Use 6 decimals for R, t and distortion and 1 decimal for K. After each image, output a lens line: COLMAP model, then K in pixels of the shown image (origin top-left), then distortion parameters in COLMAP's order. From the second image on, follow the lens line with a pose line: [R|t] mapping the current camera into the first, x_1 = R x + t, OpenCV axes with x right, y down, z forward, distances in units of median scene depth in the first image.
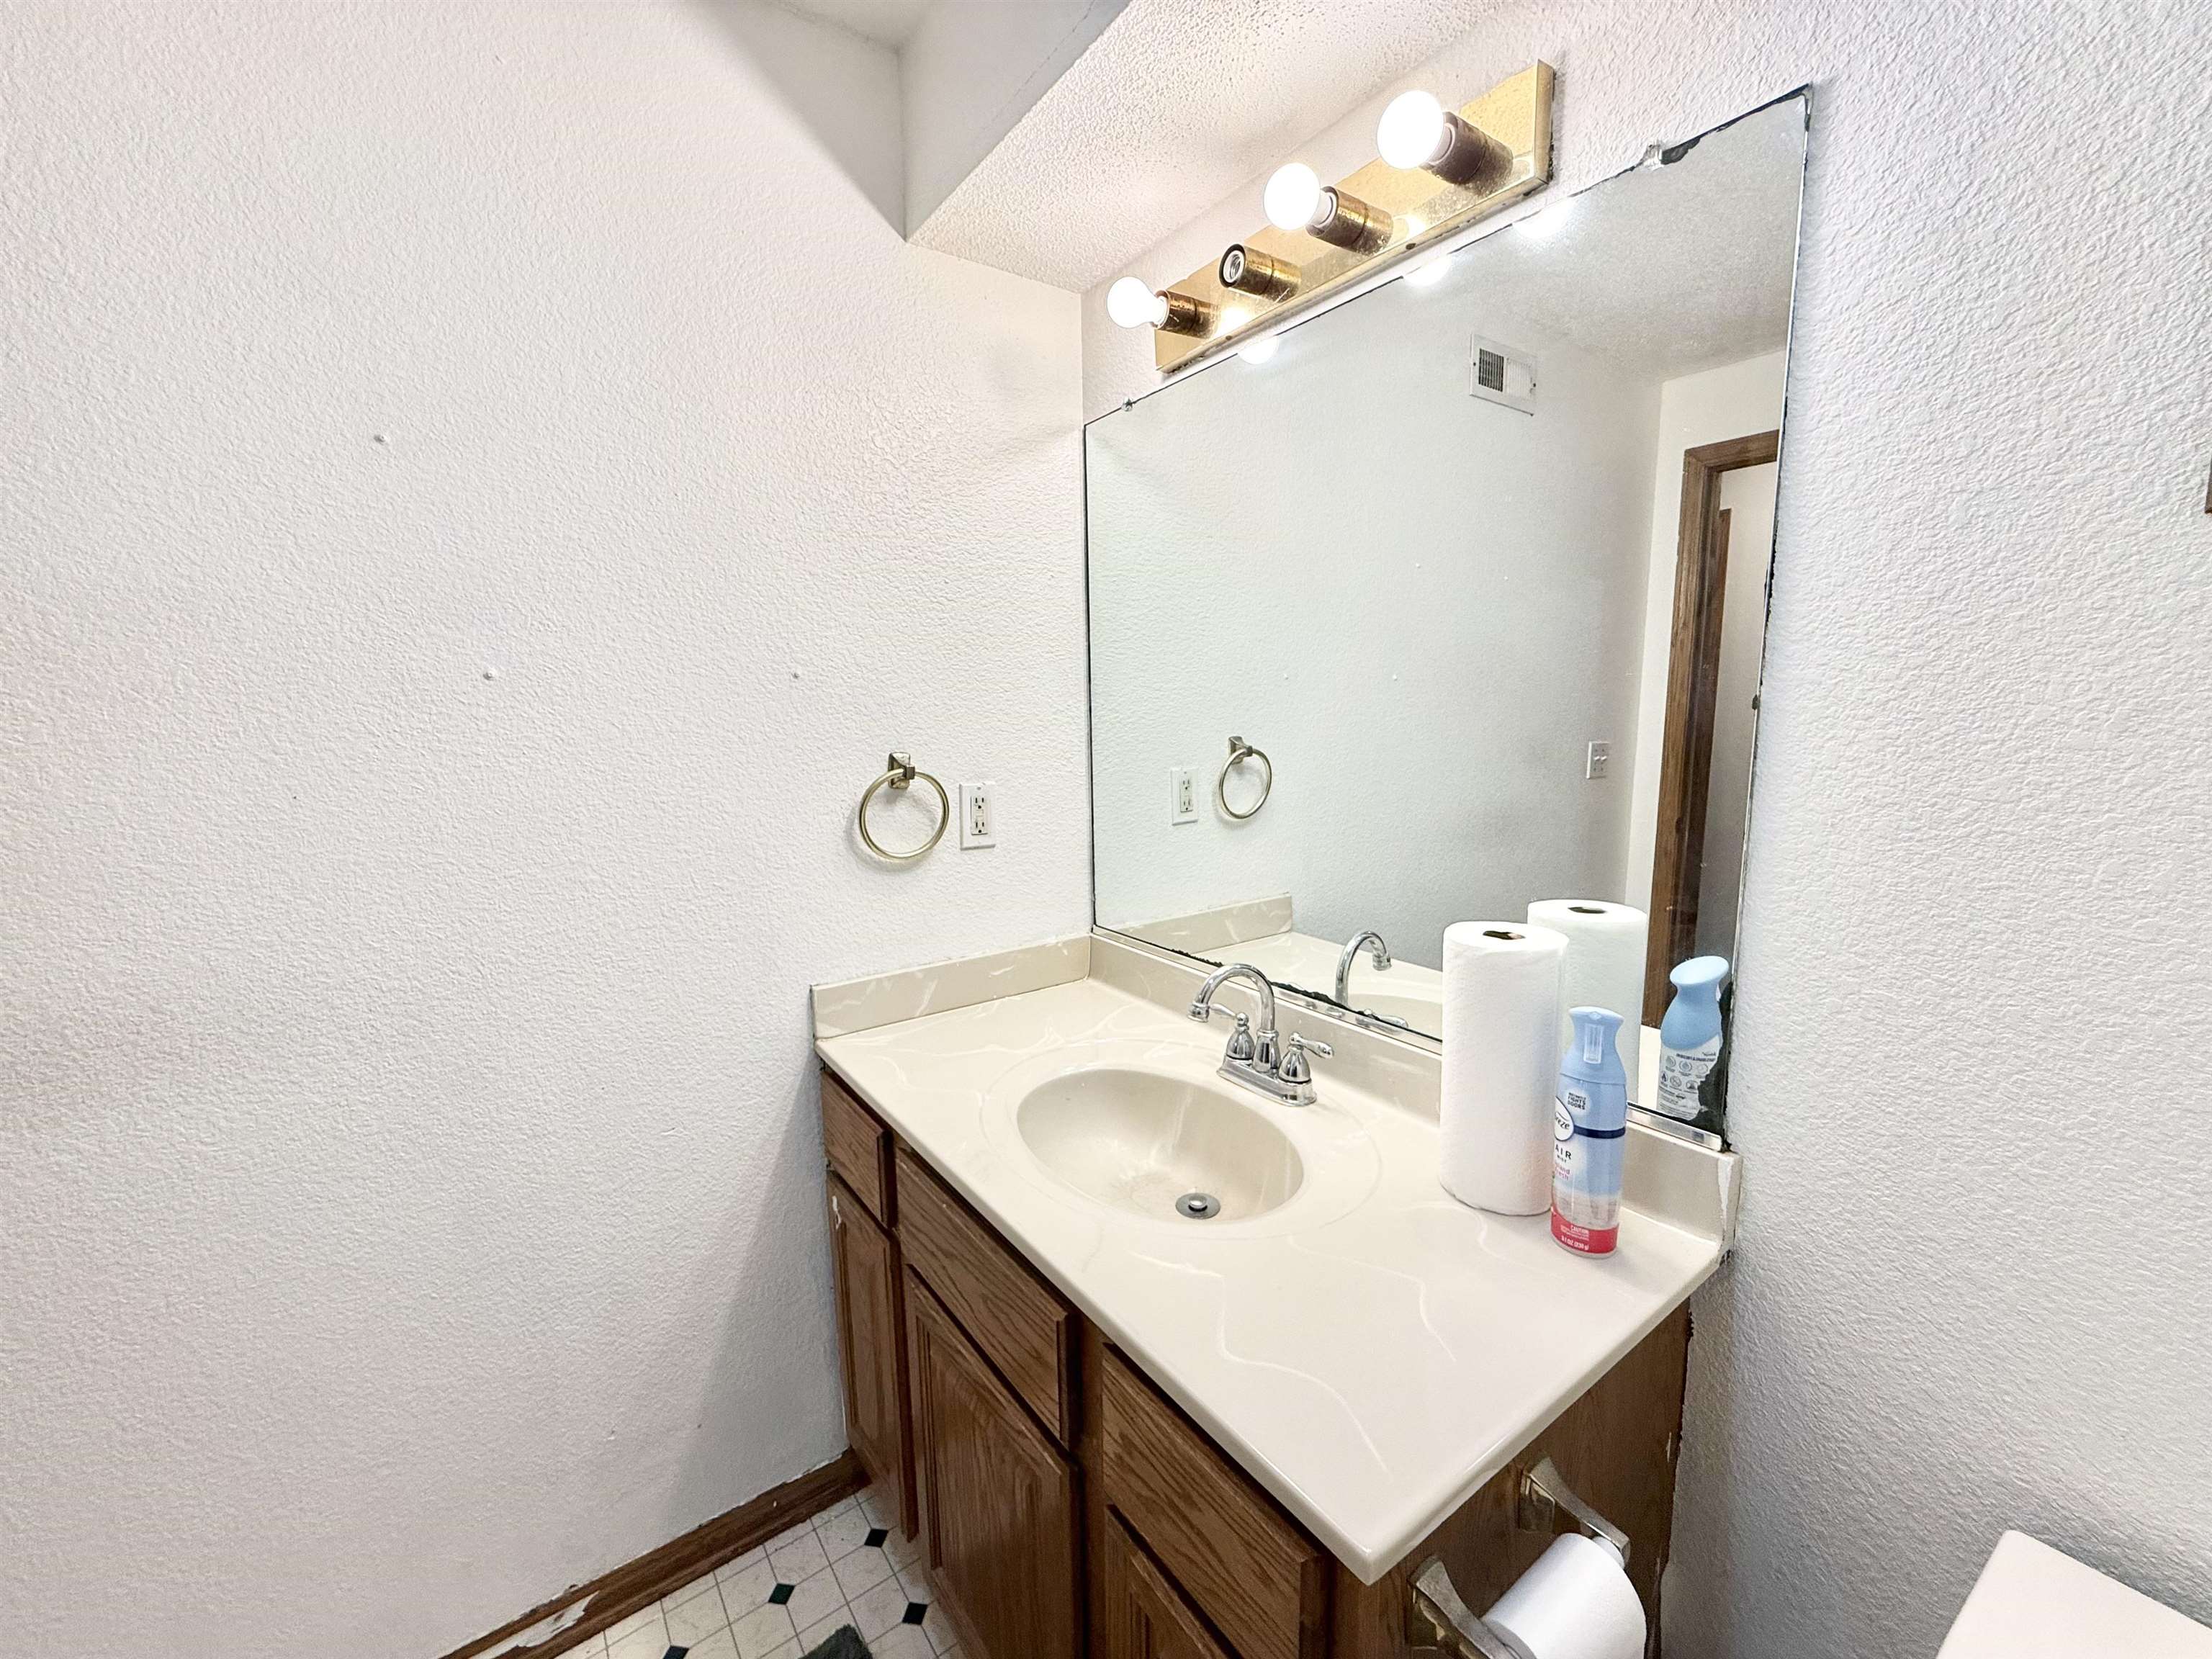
lens RADIAL K [[884.2, 0, 1099.4], [0, 884.2, 831.9], [0, 0, 1]] dist [-0.000617, 0.000330]
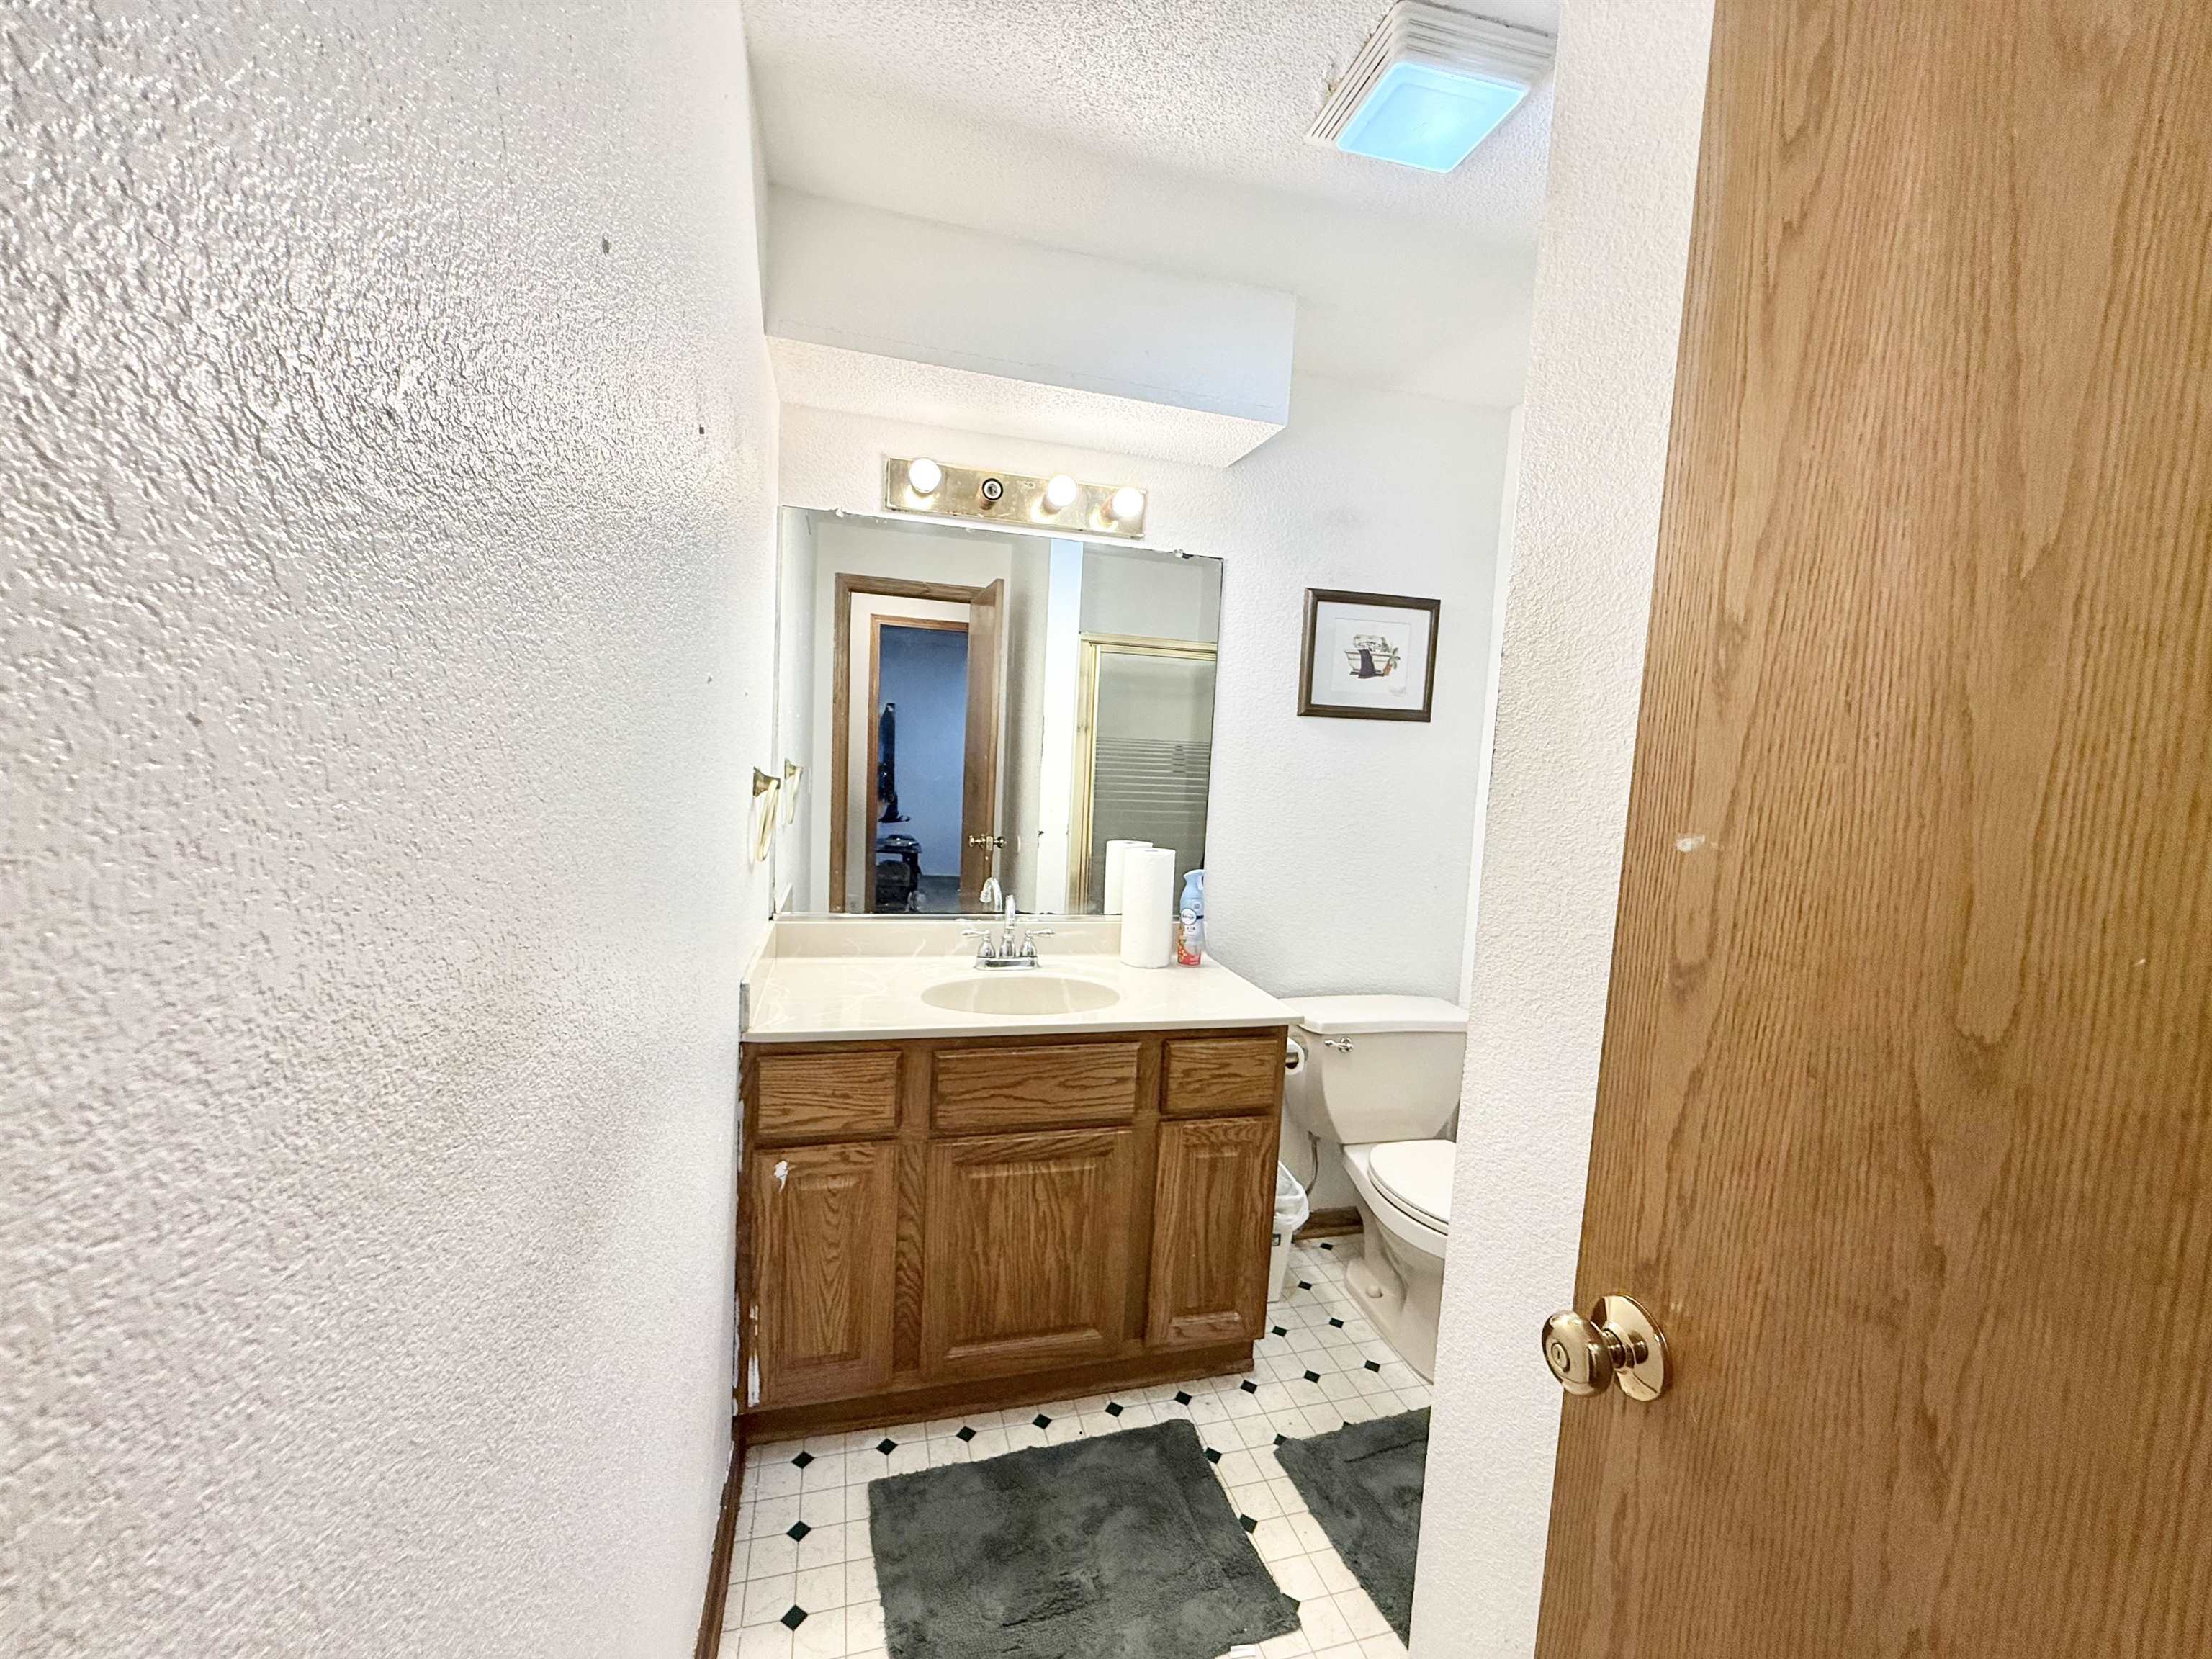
lens RADIAL K [[884.2, 0, 1099.4], [0, 884.2, 831.9], [0, 0, 1]] dist [-0.000617, 0.000330]
pose [[0.341277, -0.051315, 0.938561, -1.393716], [0.077588, 0.996639, 0.026278, -0.006067], [-0.936755, 0.063853, 0.344112, 0.246209]]
